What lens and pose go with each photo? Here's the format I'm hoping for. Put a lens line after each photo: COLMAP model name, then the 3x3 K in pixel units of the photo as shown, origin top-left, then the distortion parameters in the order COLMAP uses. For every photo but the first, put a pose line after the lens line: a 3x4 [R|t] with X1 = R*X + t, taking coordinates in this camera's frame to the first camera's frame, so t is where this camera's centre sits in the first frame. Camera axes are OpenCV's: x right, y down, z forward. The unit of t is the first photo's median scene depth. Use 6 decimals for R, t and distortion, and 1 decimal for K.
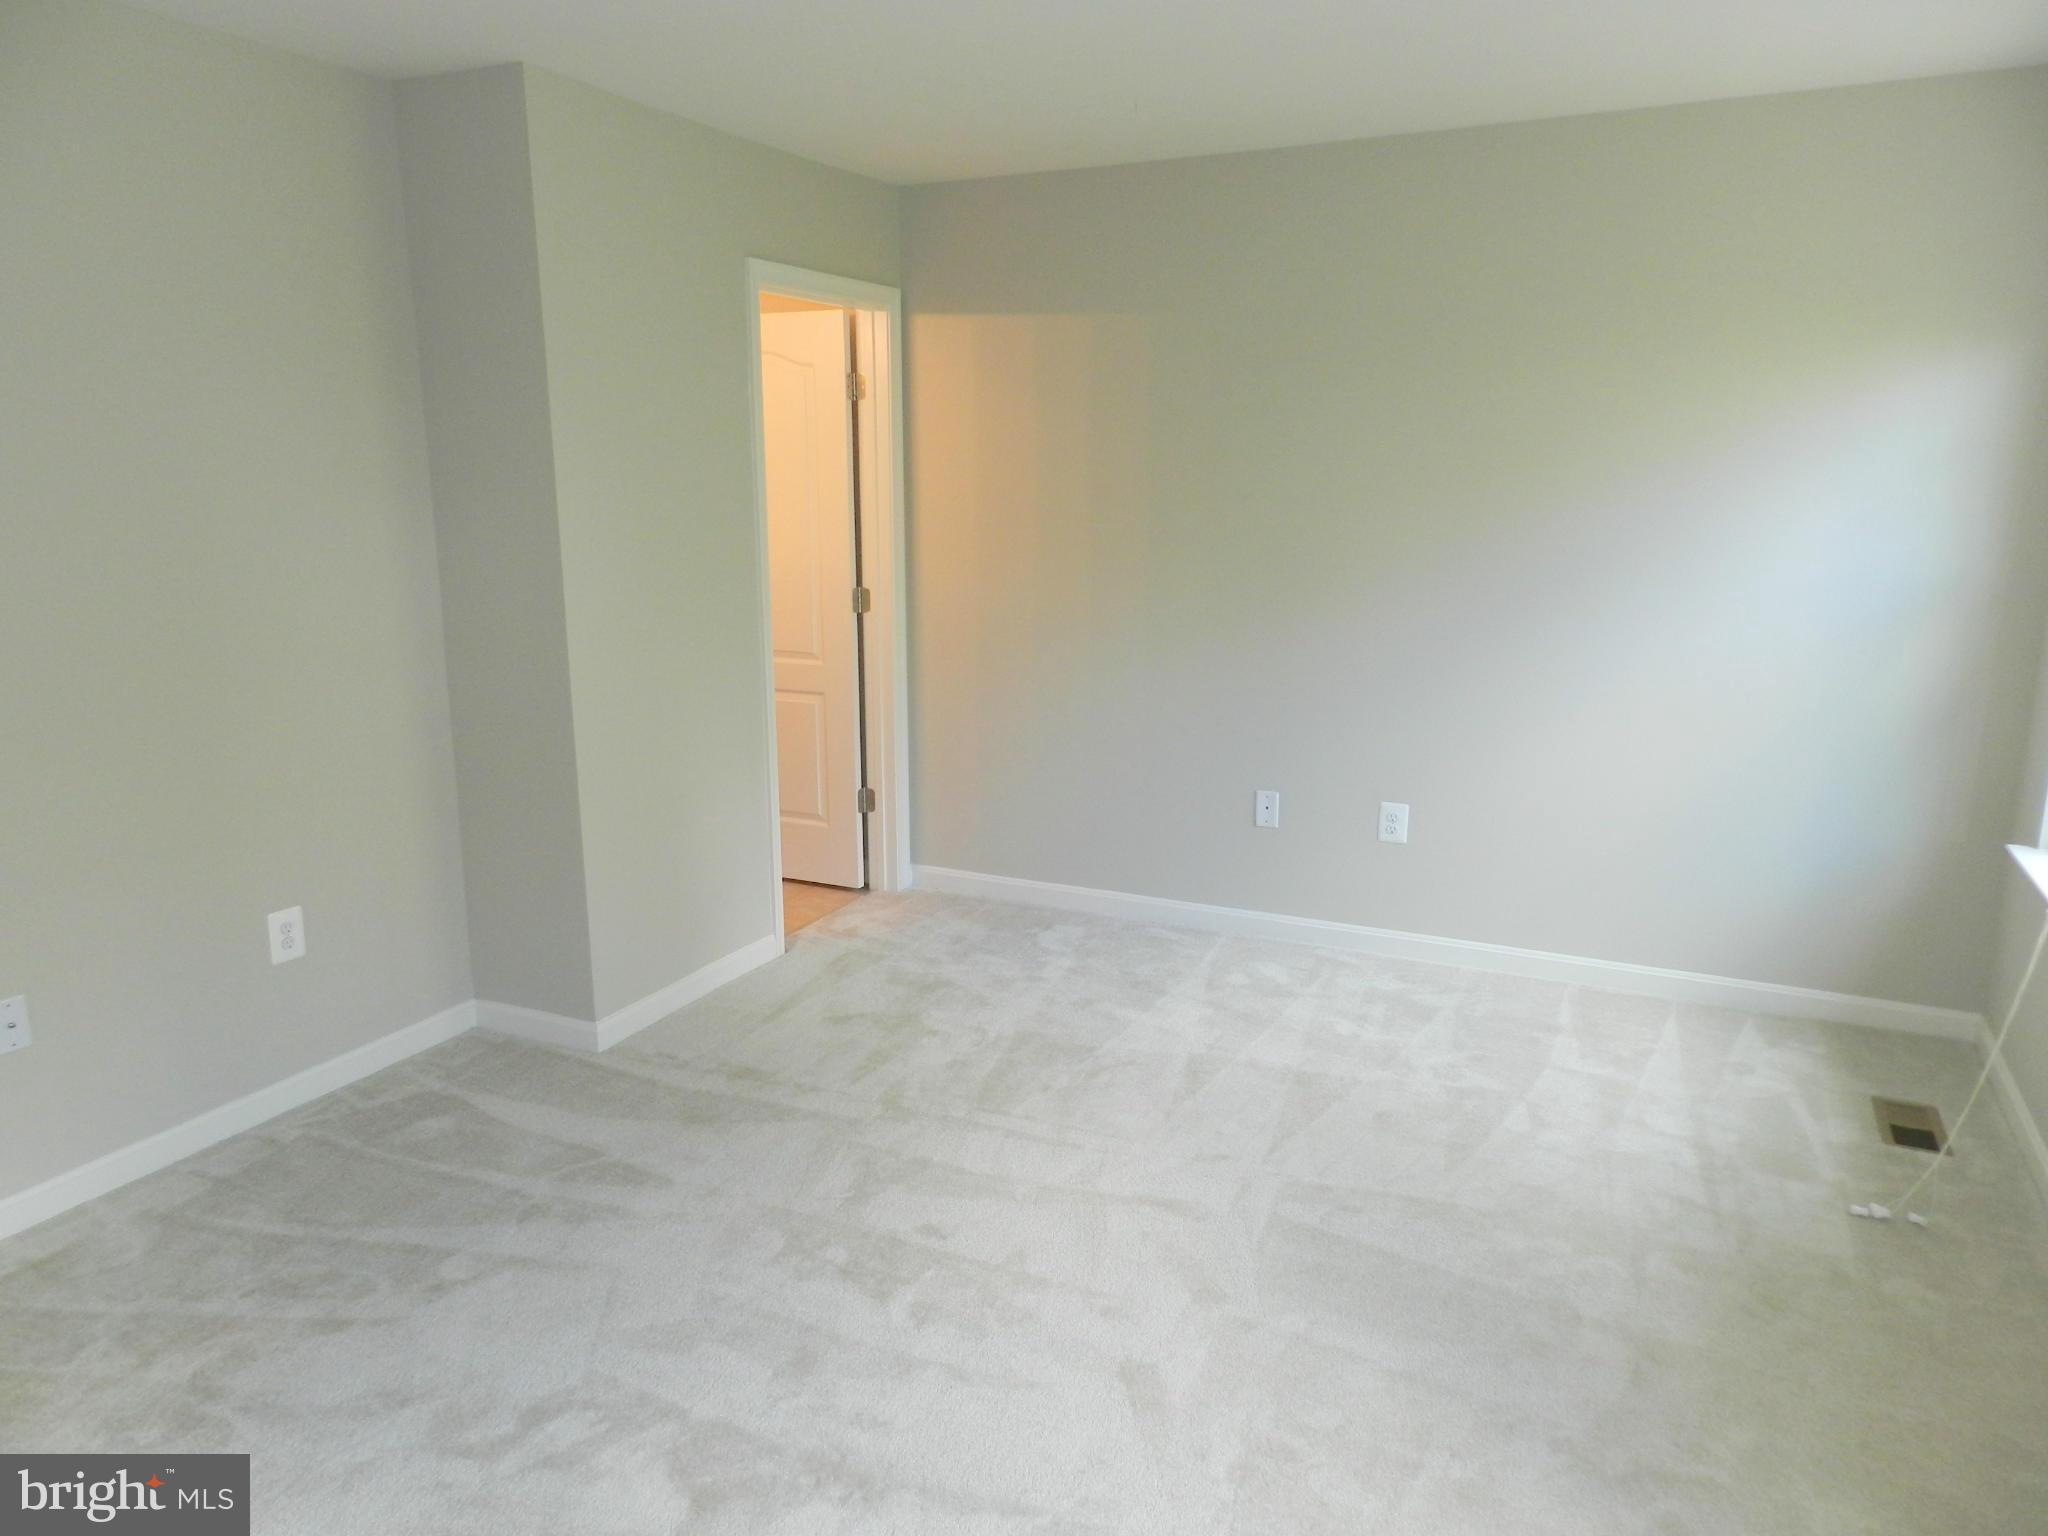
lens RADIAL K [[1386.2, 0, 1025.0], [0, 1386.2, 771.0], [0, 0, 1]] dist [0.015618, -0.004132]
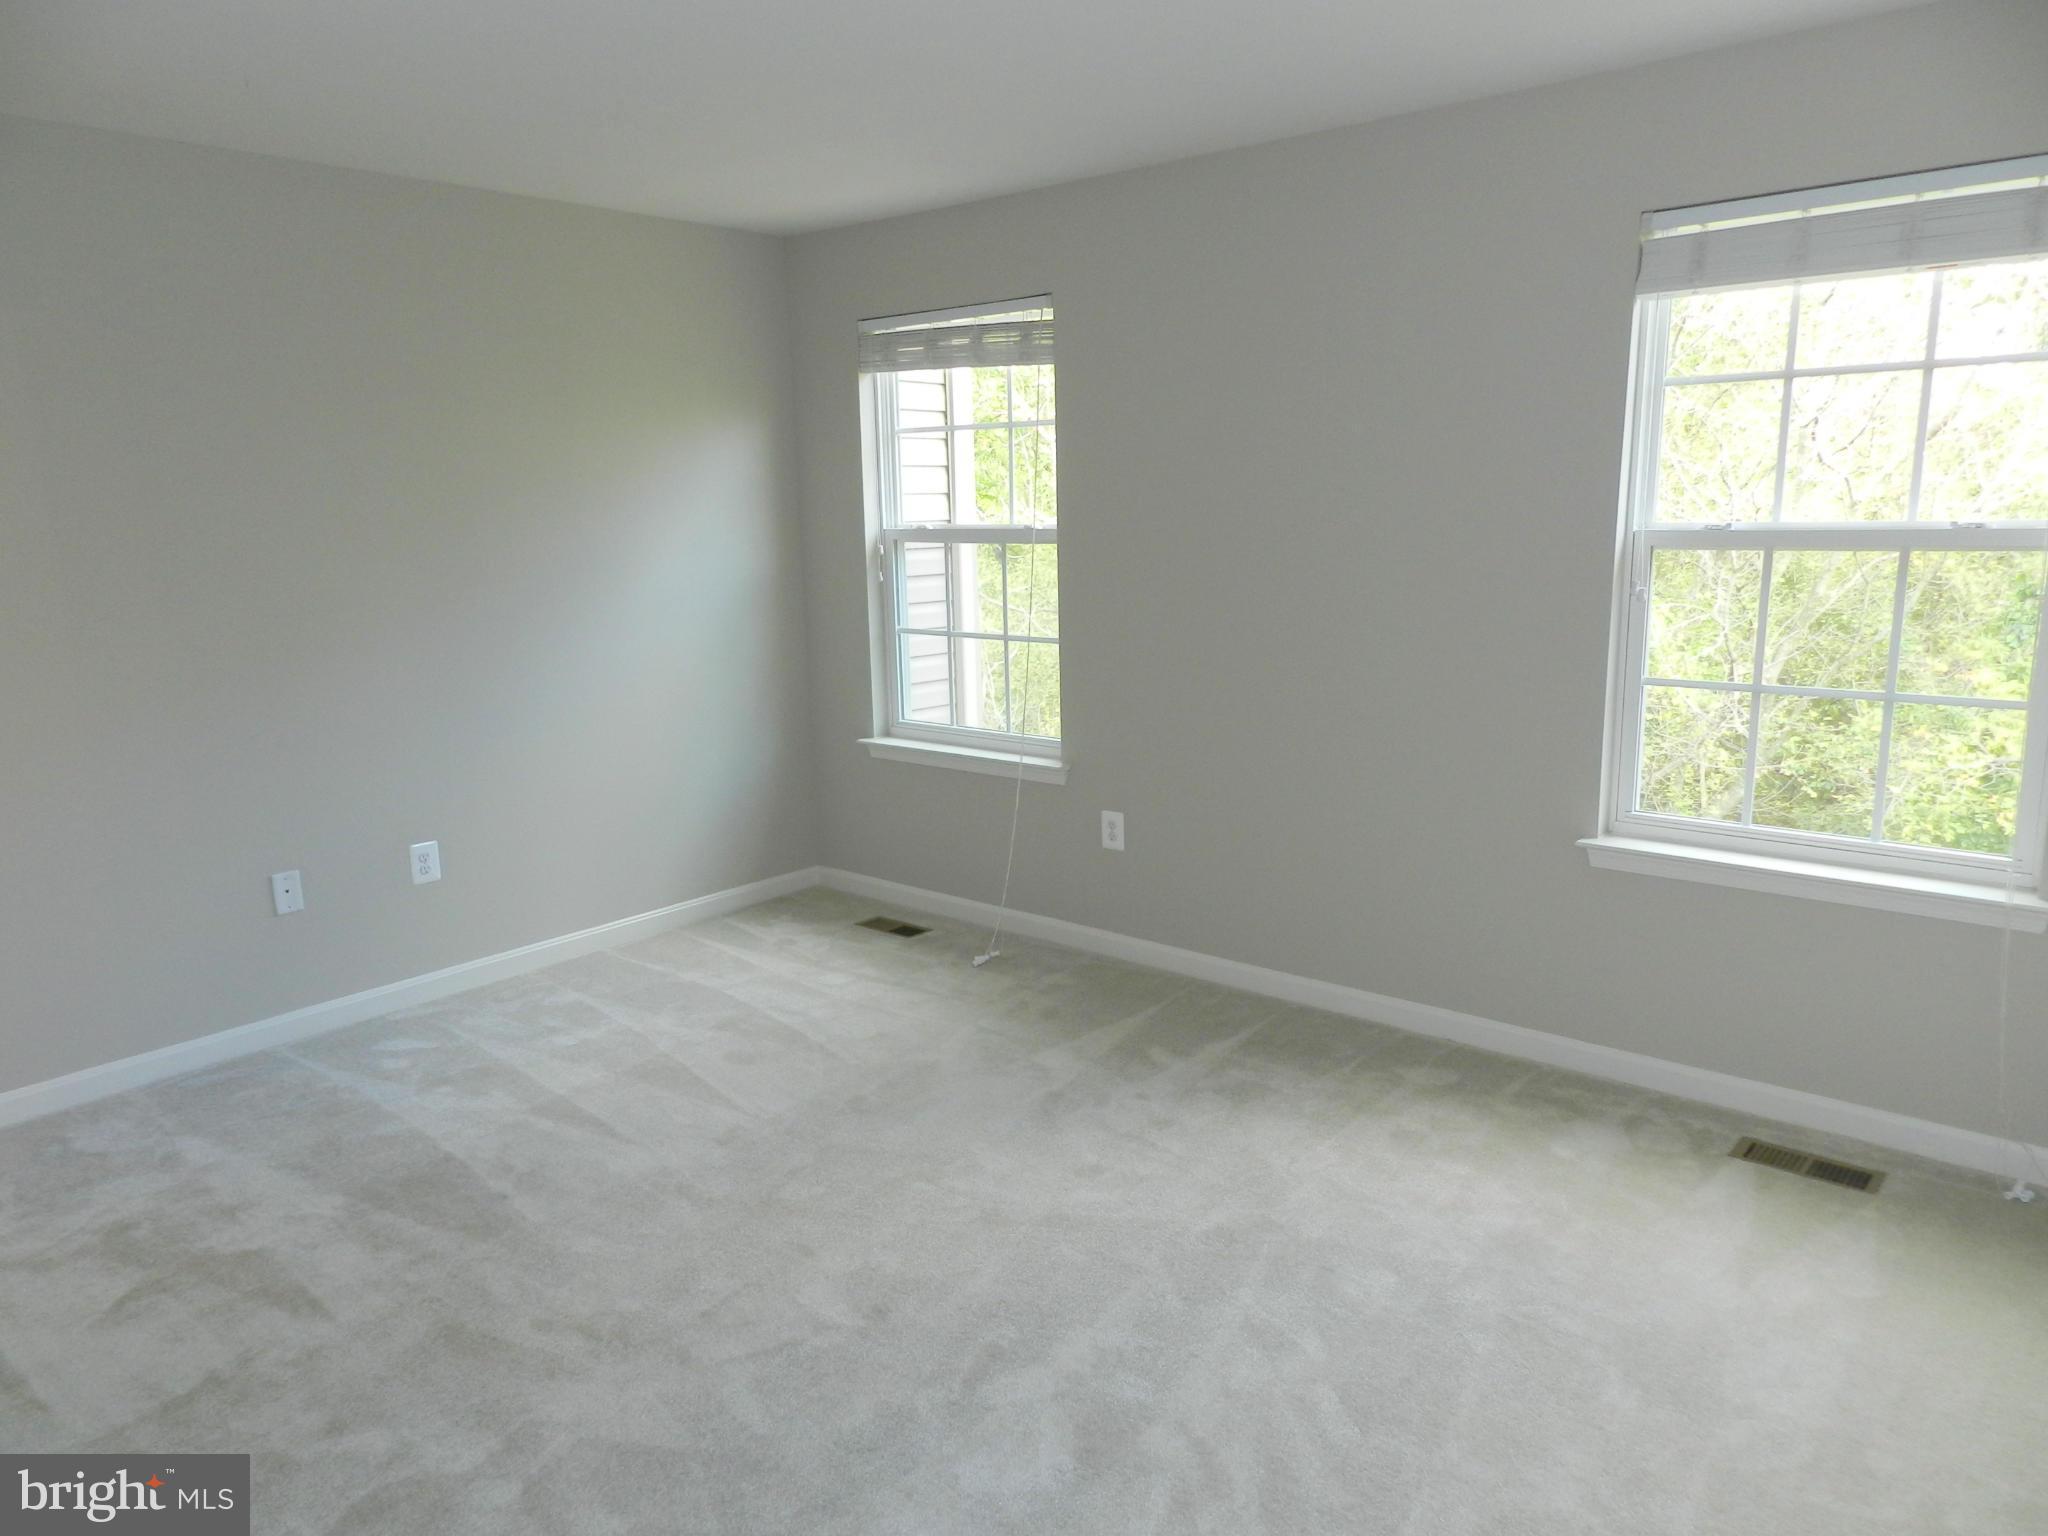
lens RADIAL K [[1386.2, 0, 1029.8], [0, 1386.2, 766.4], [0, 0, 1]] dist [0.015618, -0.004132]
pose [[0.252763, -0.190765, 0.948535, -0.615857], [0.227246, 0.964650, 0.133450, -0.070212], [-0.940463, 0.181819, 0.287179, 0.337736]]
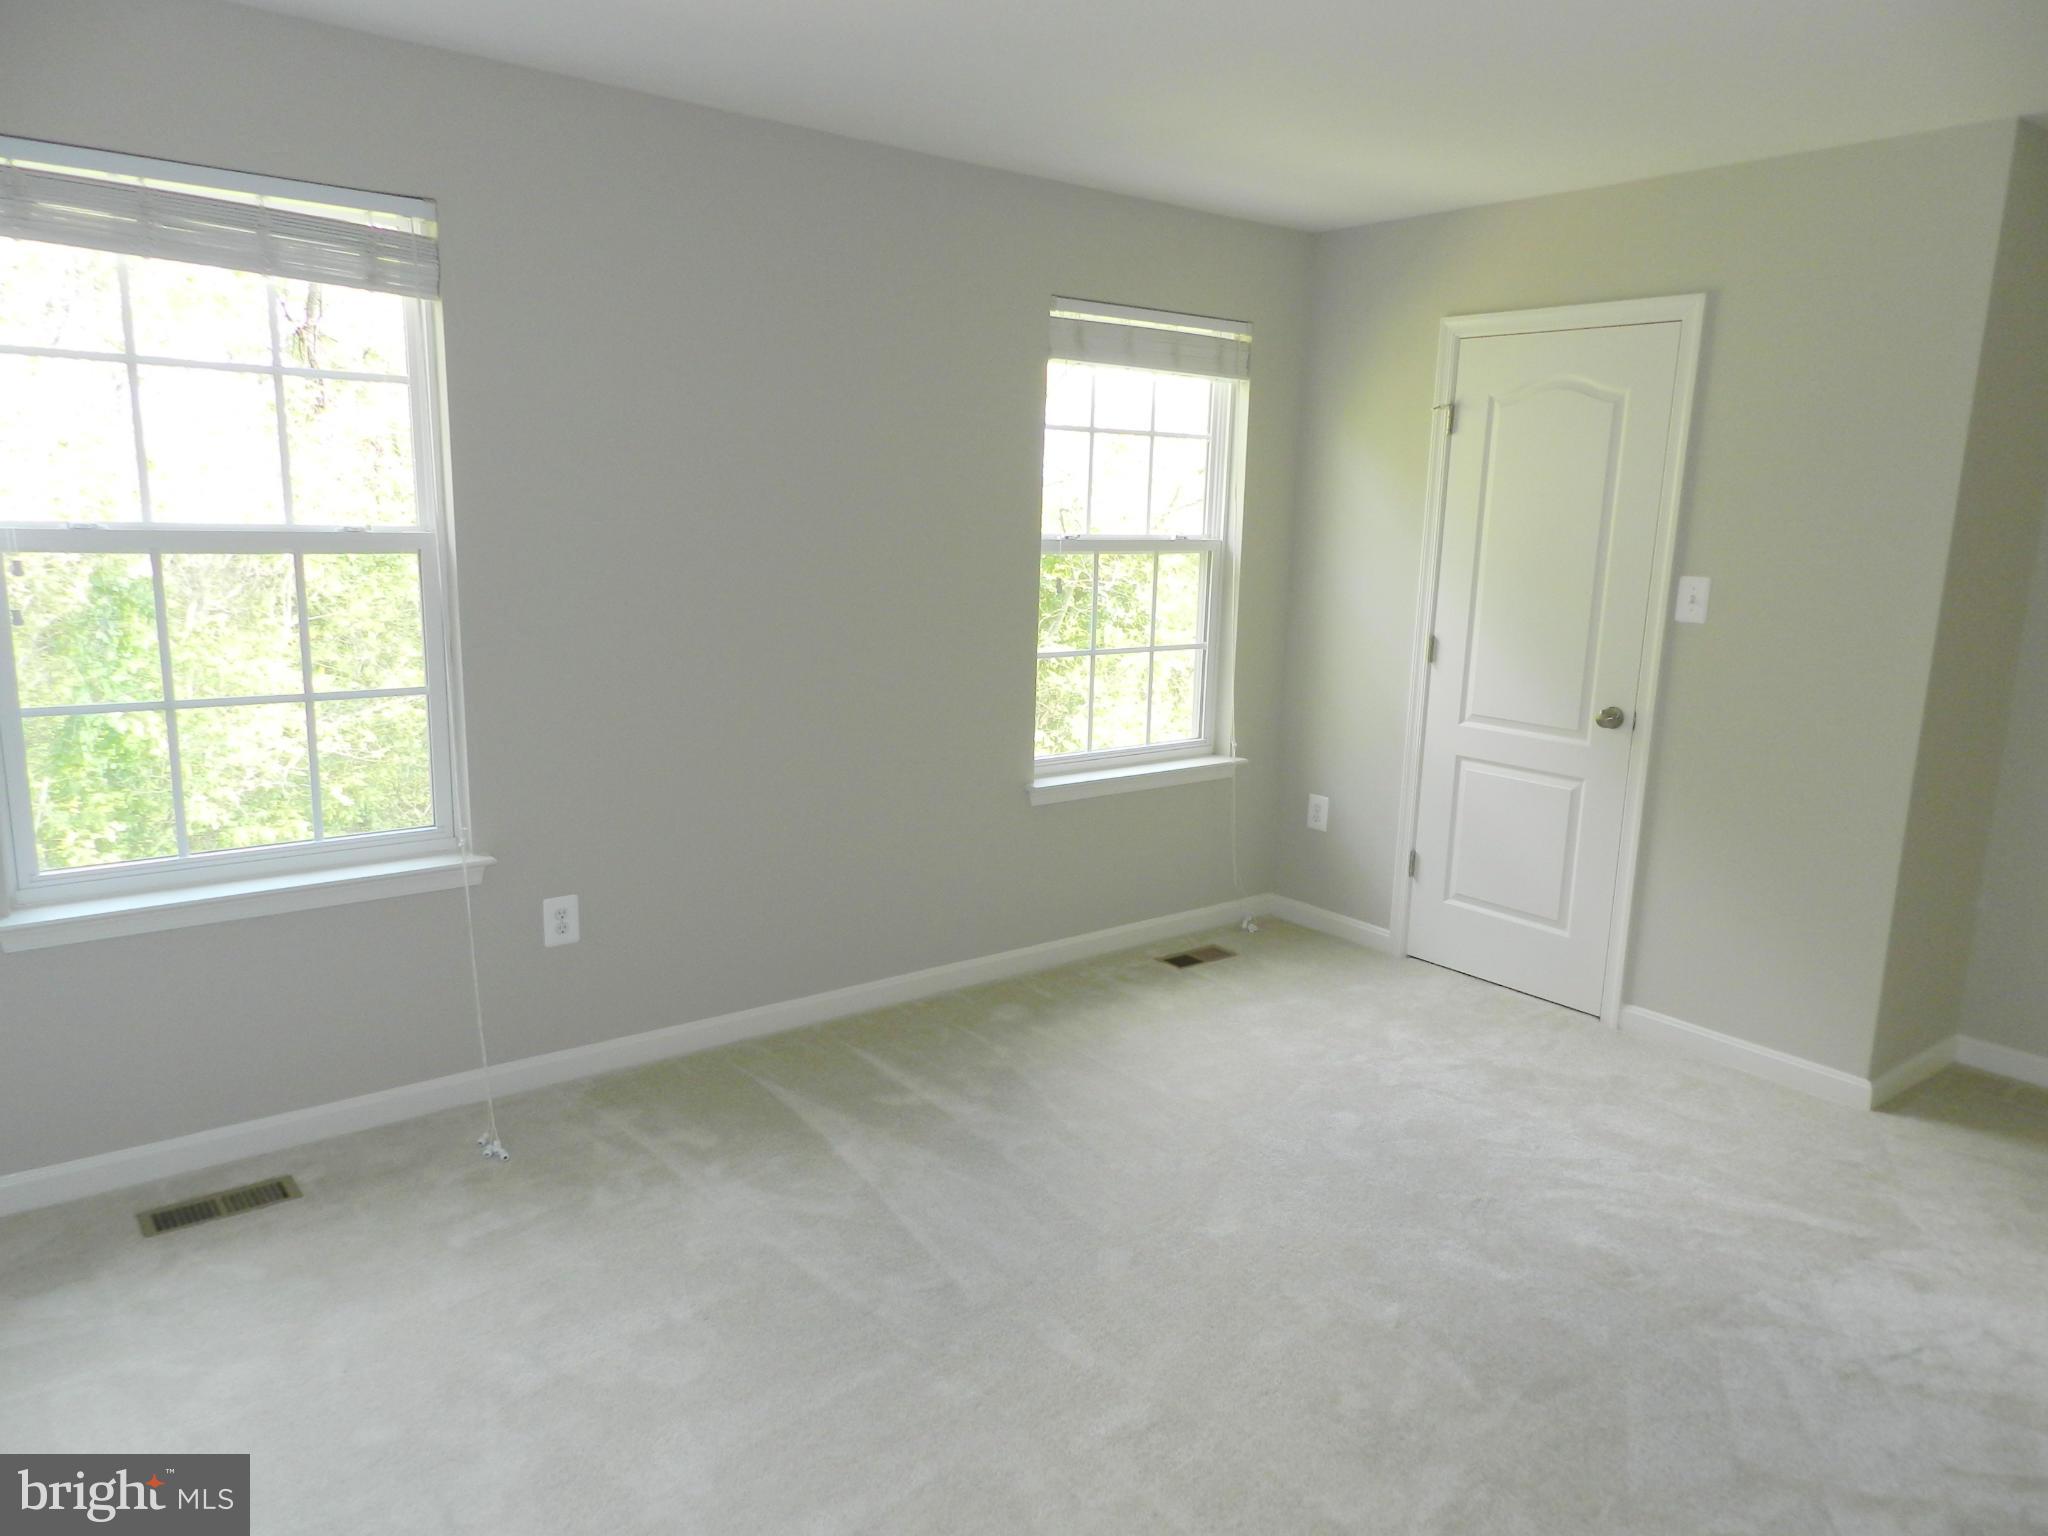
lens RADIAL K [[1386.2, 0, 1025.1], [0, 1386.2, 770.1], [0, 0, 1]] dist [0.015618, -0.004132]
pose [[-0.897505, -0.107284, 0.427756, -0.152075], [0.068174, 0.924546, 0.374923, -0.259226], [-0.435704, 0.365657, -0.822470, 1.199817]]
